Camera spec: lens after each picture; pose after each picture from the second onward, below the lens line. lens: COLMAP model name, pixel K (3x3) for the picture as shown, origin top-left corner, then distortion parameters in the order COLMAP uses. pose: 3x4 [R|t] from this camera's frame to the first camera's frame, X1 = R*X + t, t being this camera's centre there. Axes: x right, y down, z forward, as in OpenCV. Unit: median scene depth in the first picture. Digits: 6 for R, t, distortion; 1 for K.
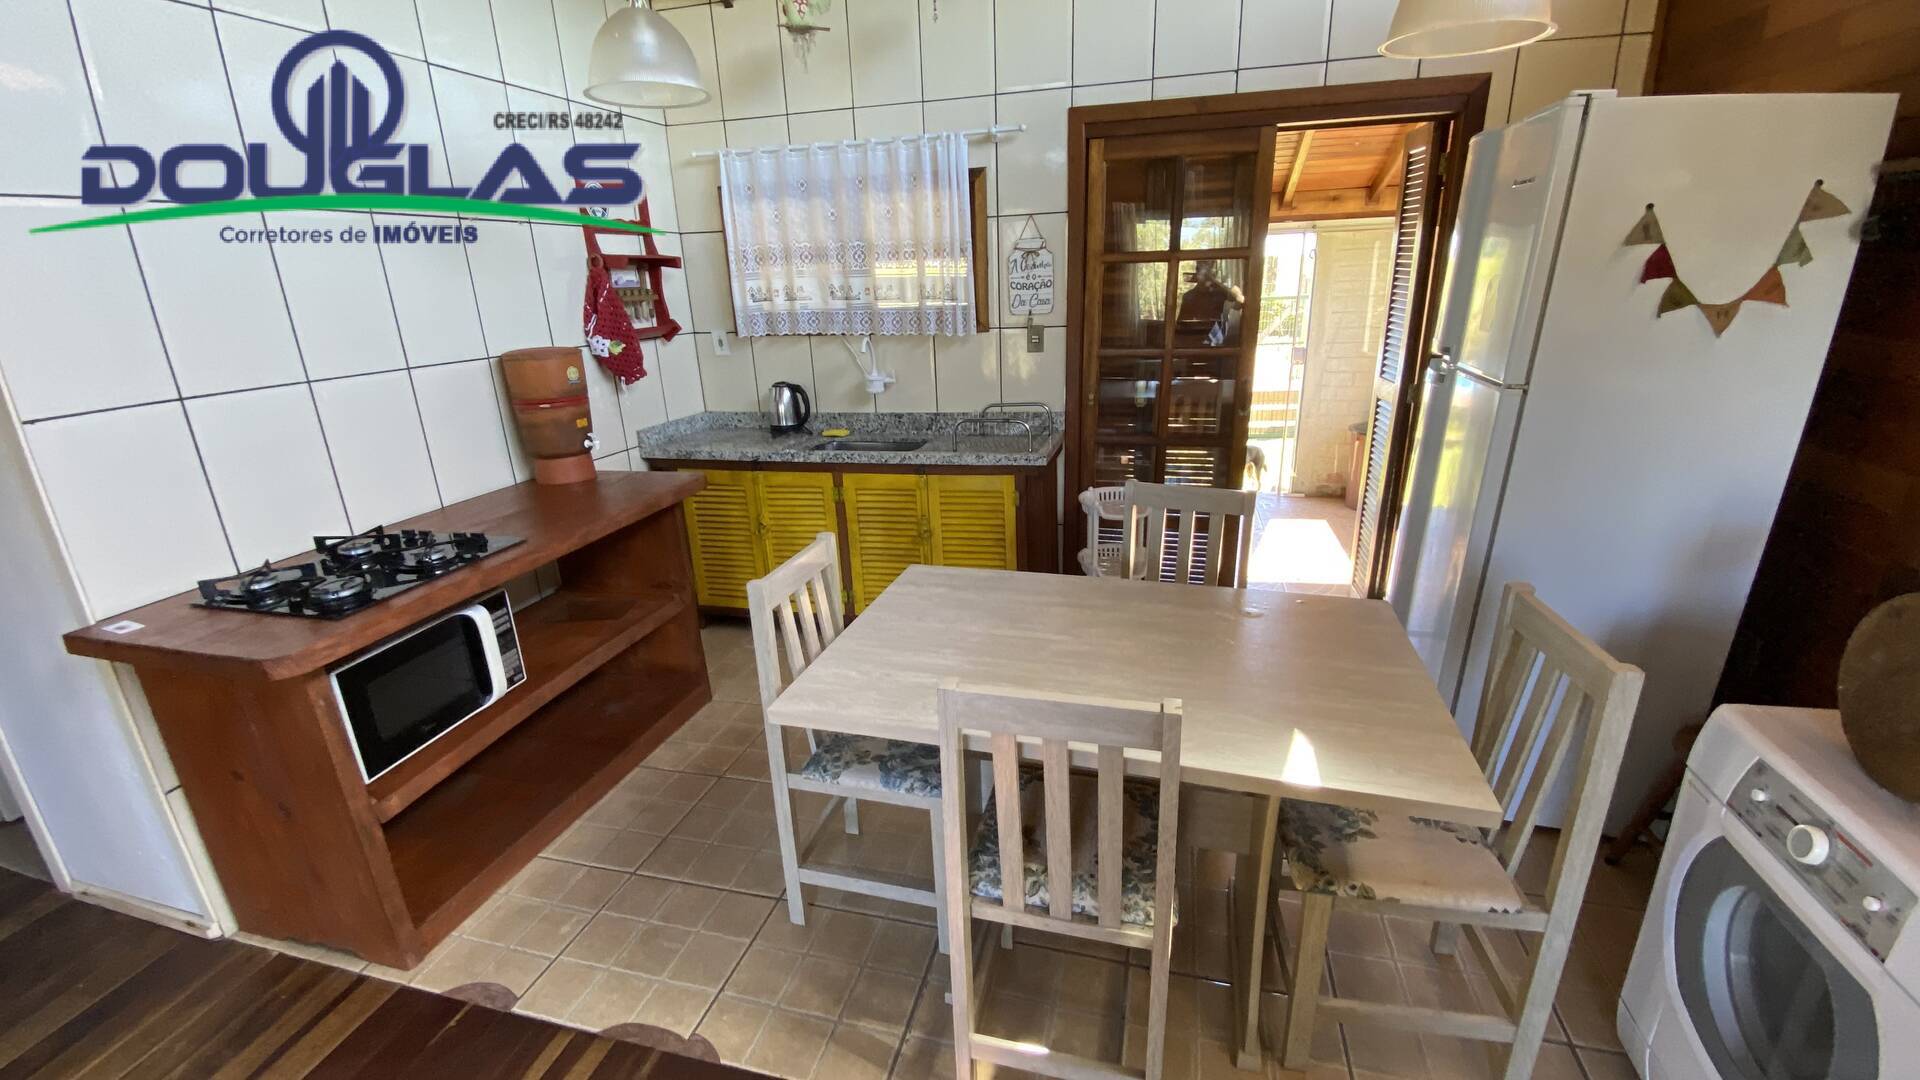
lens RADIAL K [[795.8, 0, 960.0], [0, 795.8, 540.0], [0, 0, 1]] dist [0.047738, -0.028691]
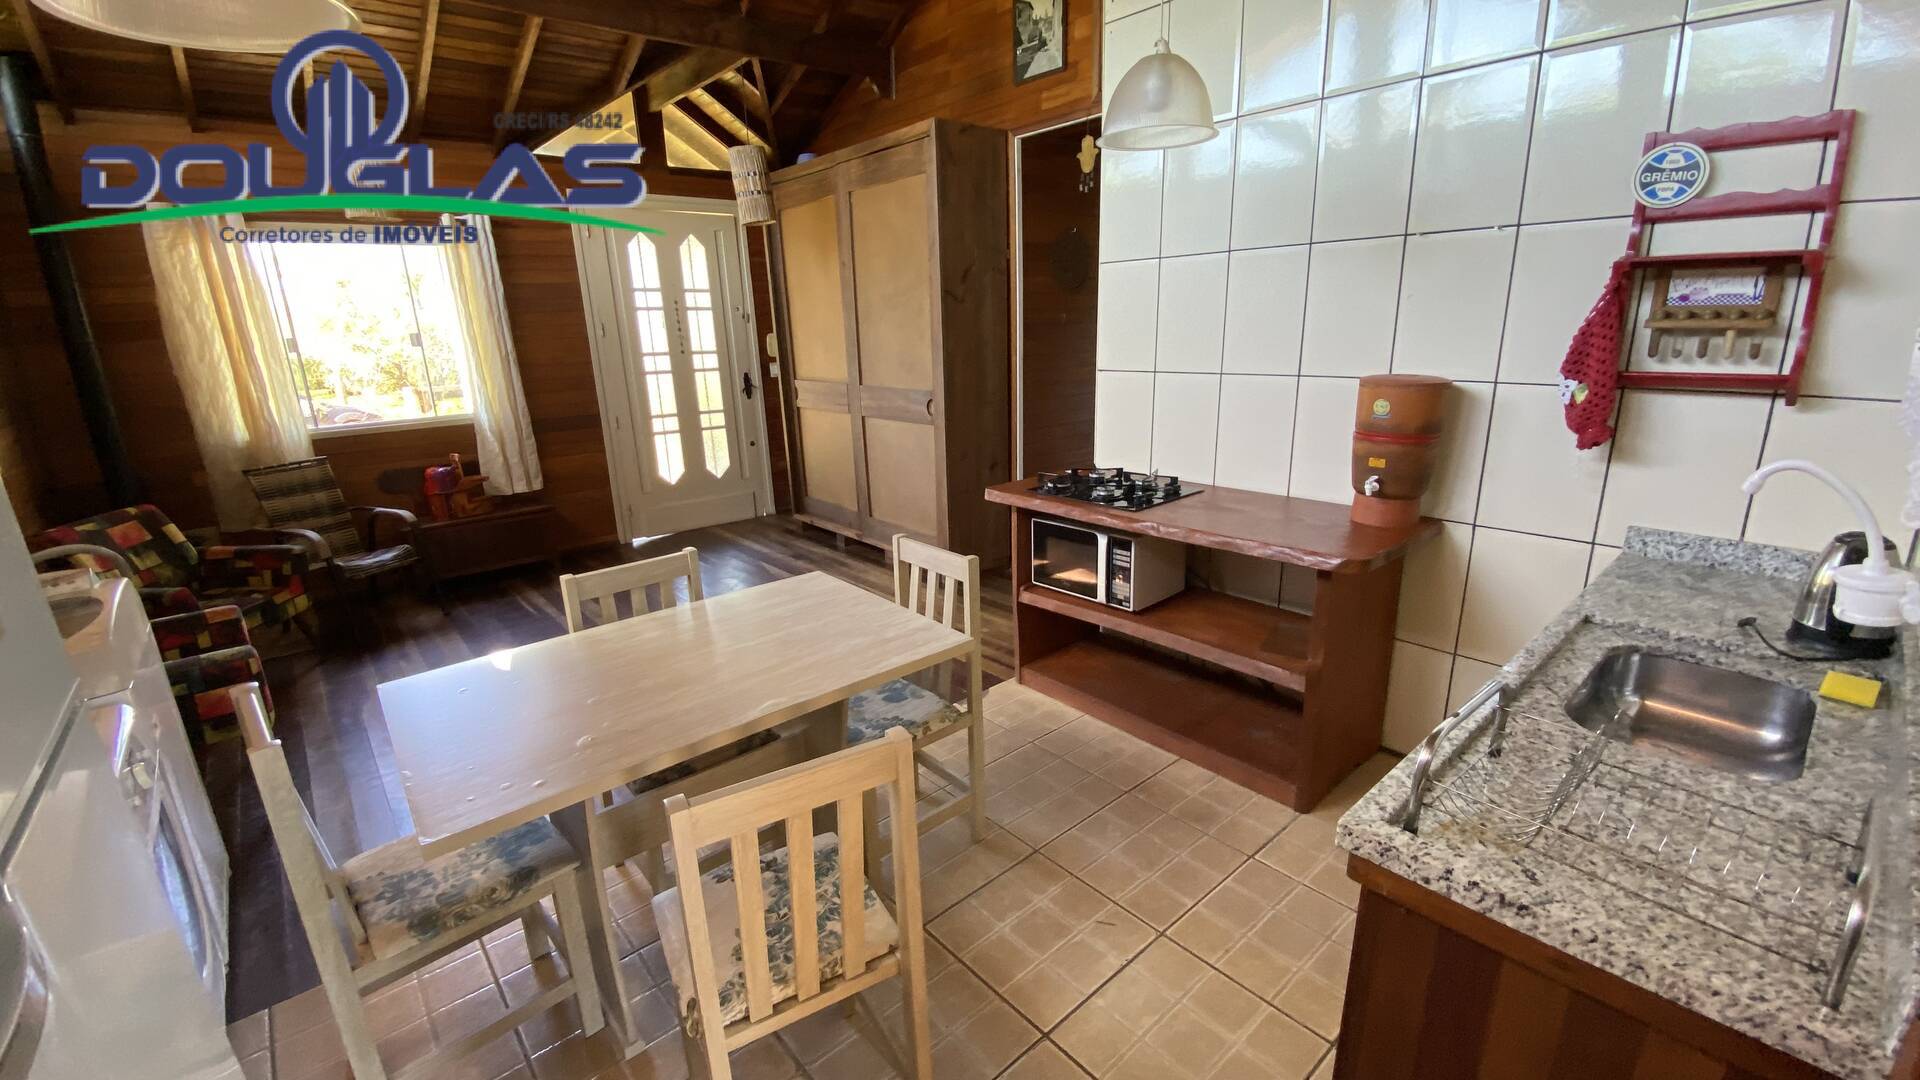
lens RADIAL K [[793.1, 0, 958.3], [0, 793.1, 541.9], [0, 0, 1]] dist [0.031785, -0.027920]
pose [[-0.554365, 0.277418, -0.784678, 0.426055], [-0.210848, 0.865242, 0.454862, -0.320860], [0.805123, 0.417607, -0.421167, 0.891233]]
